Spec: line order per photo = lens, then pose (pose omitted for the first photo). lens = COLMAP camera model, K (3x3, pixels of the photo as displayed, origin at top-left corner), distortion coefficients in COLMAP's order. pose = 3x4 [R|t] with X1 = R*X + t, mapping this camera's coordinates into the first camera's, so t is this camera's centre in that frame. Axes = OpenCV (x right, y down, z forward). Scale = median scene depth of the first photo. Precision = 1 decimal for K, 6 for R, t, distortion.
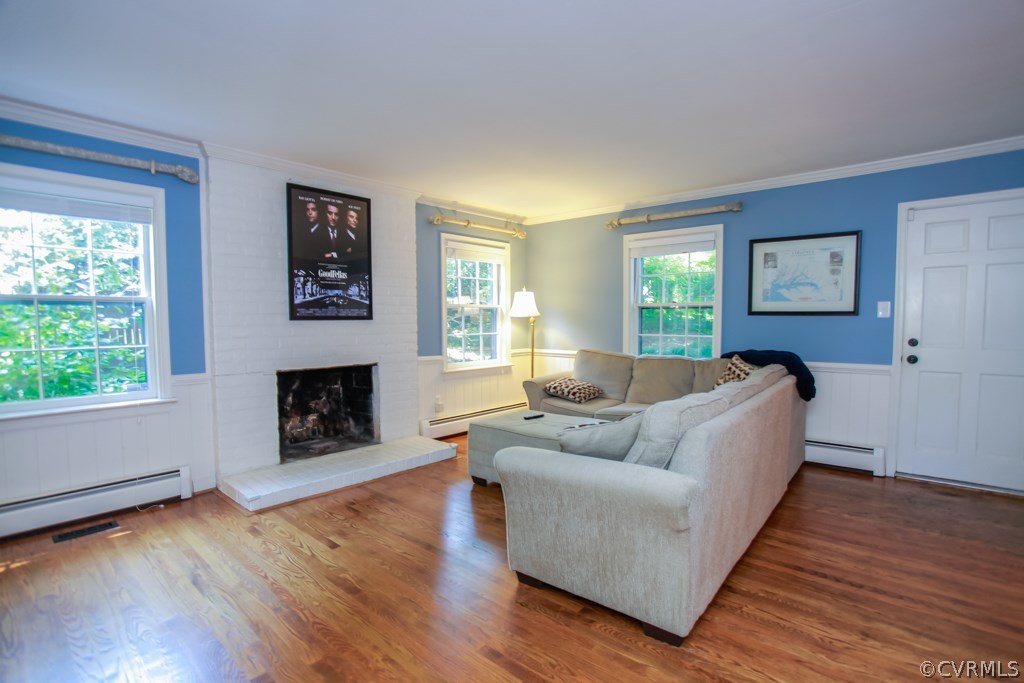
lens RADIAL K [[501.1, 0, 518.1], [0, 501.1, 346.9], [0, 0, 1]] dist [-0.070780, 0.031649]
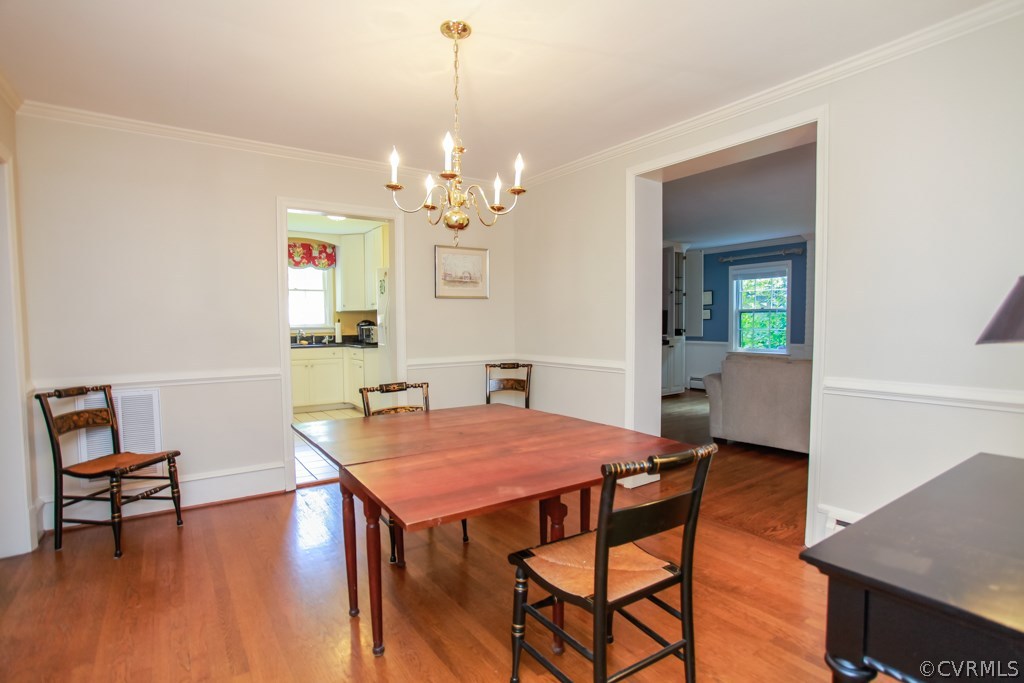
lens RADIAL K [[501.1, 0, 518.1], [0, 501.1, 346.9], [0, 0, 1]] dist [-0.070780, 0.031649]
pose [[-0.235427, 0.051303, -0.970537, 1.419101], [-0.049336, 0.996687, 0.064654, -0.007400], [0.970639, 0.063104, -0.232116, 0.258164]]
